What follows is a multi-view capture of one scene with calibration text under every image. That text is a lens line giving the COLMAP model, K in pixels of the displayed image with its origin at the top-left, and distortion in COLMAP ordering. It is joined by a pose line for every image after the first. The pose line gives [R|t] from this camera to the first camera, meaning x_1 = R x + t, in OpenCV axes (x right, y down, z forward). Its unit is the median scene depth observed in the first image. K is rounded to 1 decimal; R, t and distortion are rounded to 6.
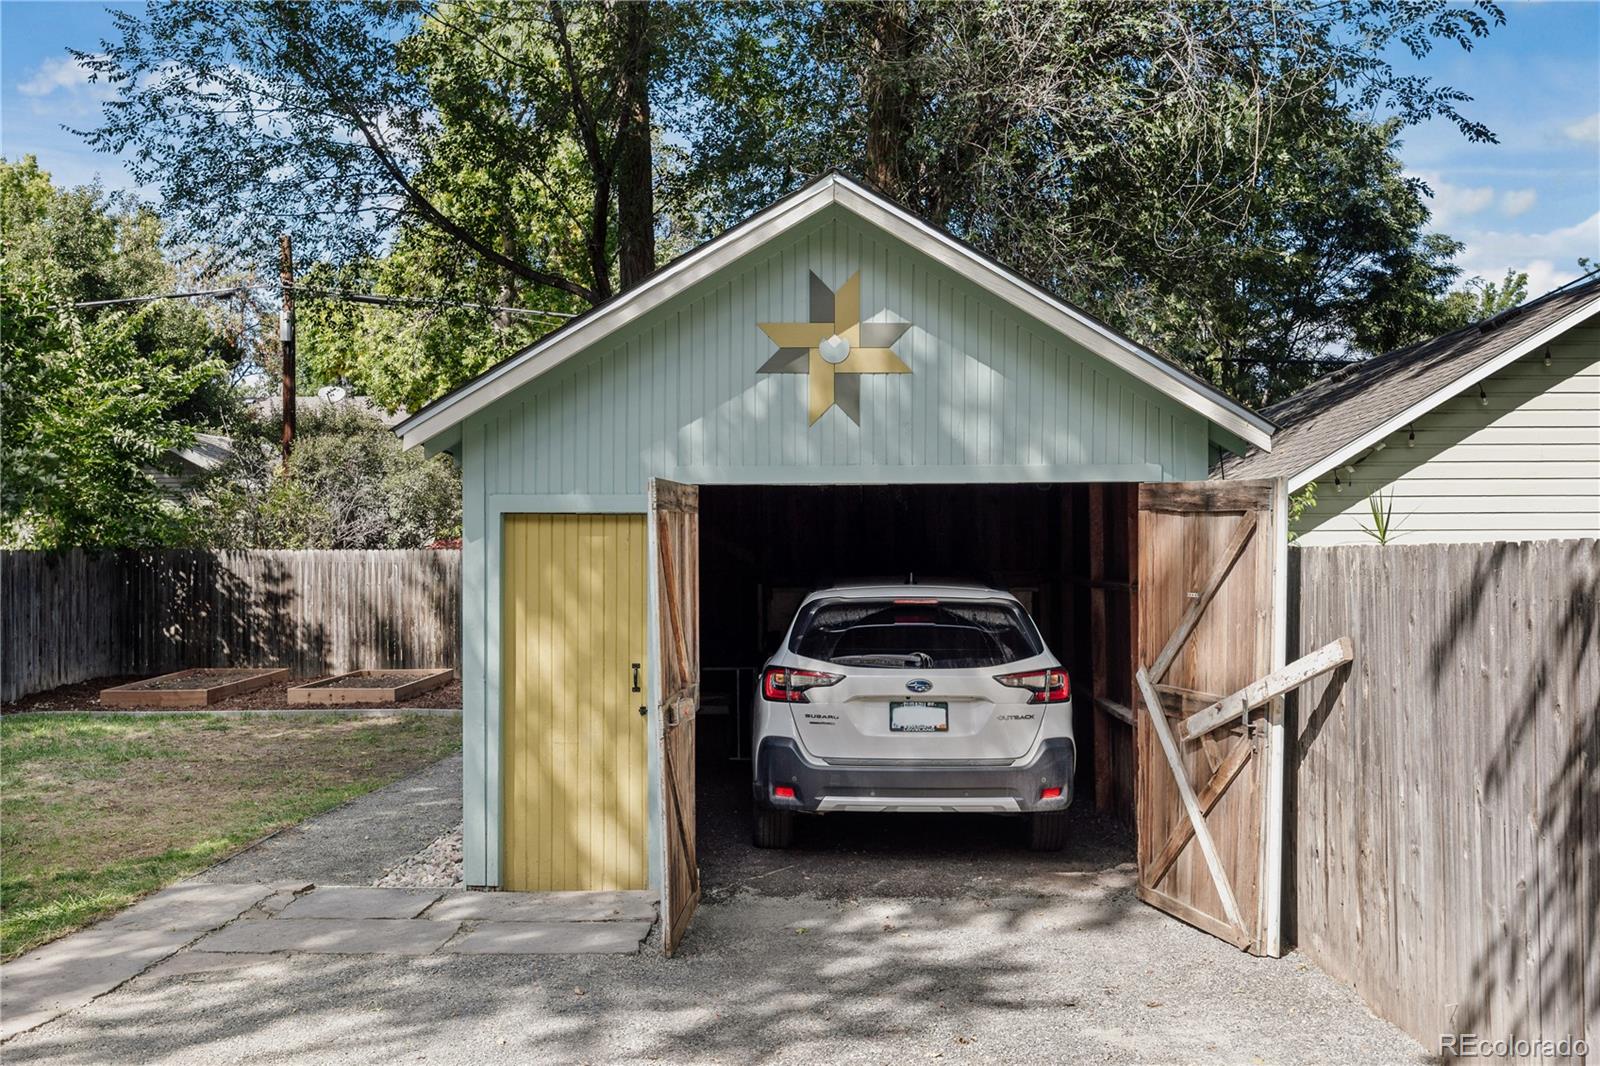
lens RADIAL K [[1551.3, 0, 803.5], [0, 1551.3, 537.4], [0, 0, 1]] dist [-0.011669, 0.000000]
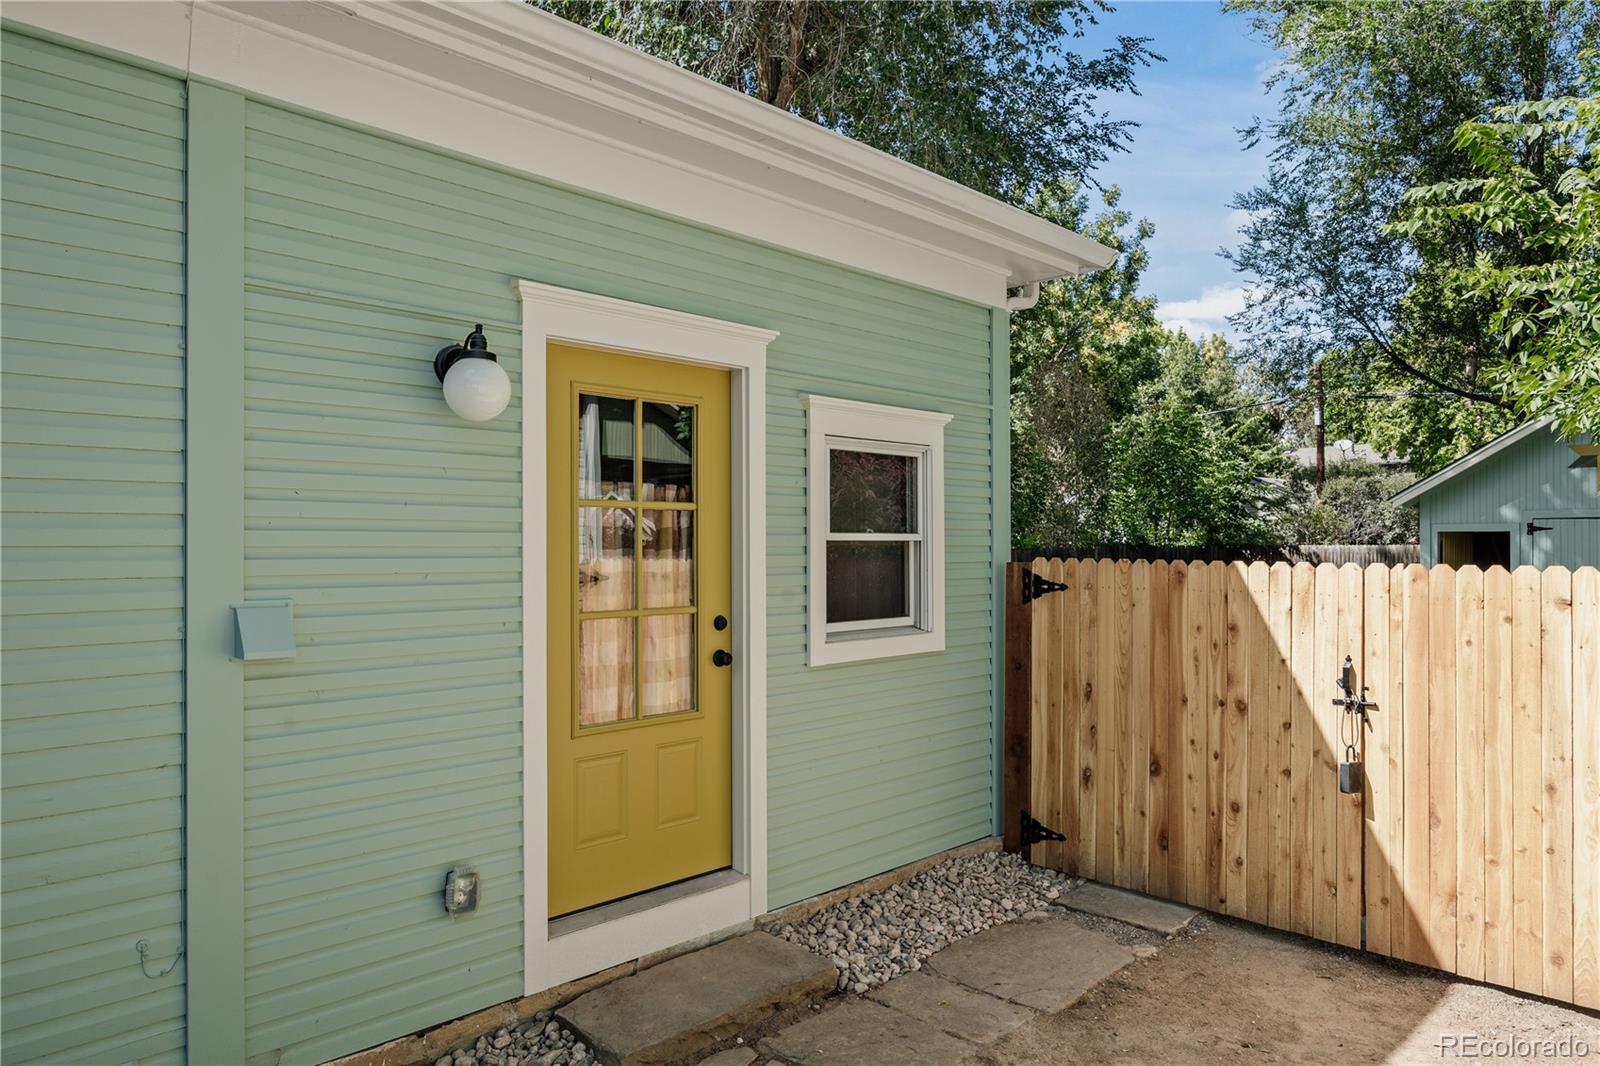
lens RADIAL K [[1033.0, 0, 804.7], [0, 1033.0, 544.9], [0, 0, 1]] dist [-0.007558, -0.001254]
pose [[0.716184, 0.001229, -0.697910, 0.057458], [0.005252, 0.999961, 0.007150, -0.003029], [0.697891, -0.008787, 0.716150, -0.220918]]
